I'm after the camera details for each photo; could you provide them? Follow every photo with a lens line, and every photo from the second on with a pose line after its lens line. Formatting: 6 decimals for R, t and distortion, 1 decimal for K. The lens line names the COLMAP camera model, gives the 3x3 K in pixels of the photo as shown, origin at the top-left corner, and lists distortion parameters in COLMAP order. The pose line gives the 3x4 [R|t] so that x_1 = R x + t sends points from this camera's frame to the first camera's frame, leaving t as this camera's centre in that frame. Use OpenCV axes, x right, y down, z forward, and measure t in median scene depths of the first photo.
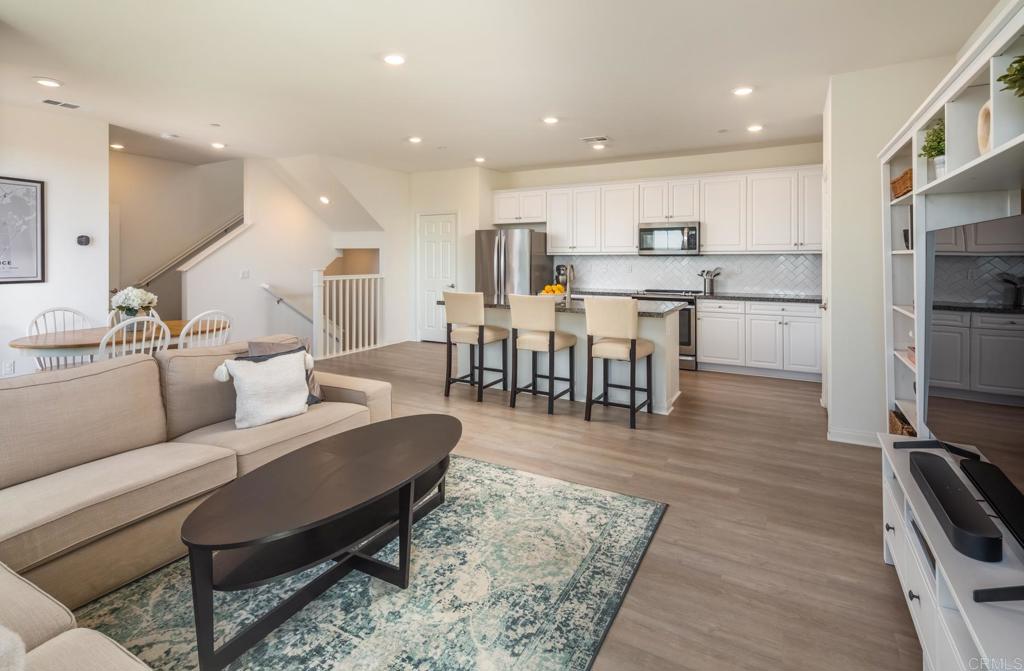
lens RADIAL K [[491.5, 0, 512.0], [0, 491.5, 335.5], [0, 0, 1]] dist [0.004508, 0.000096]
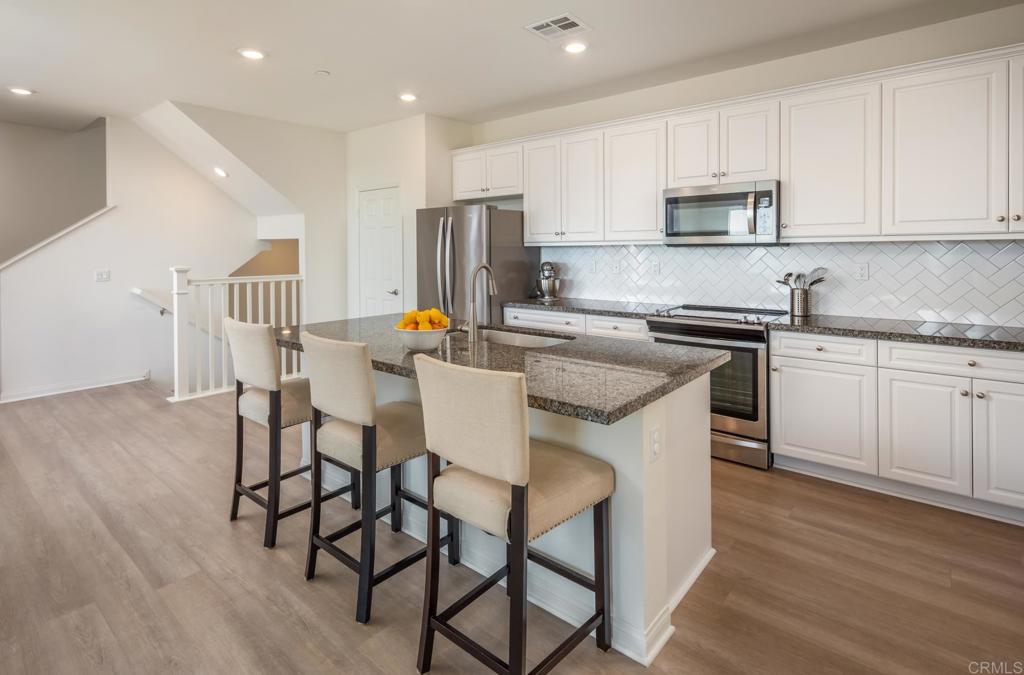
lens RADIAL K [[499.7, 0, 508.0], [0, 499.7, 311.8], [0, 0, 1]] dist [-0.000432, -0.000271]
pose [[0.981356, 0.018638, -0.191295, 0.188268], [-0.025360, 0.999142, -0.032752, -0.062825], [0.190520, 0.036993, 0.980986, 0.399863]]
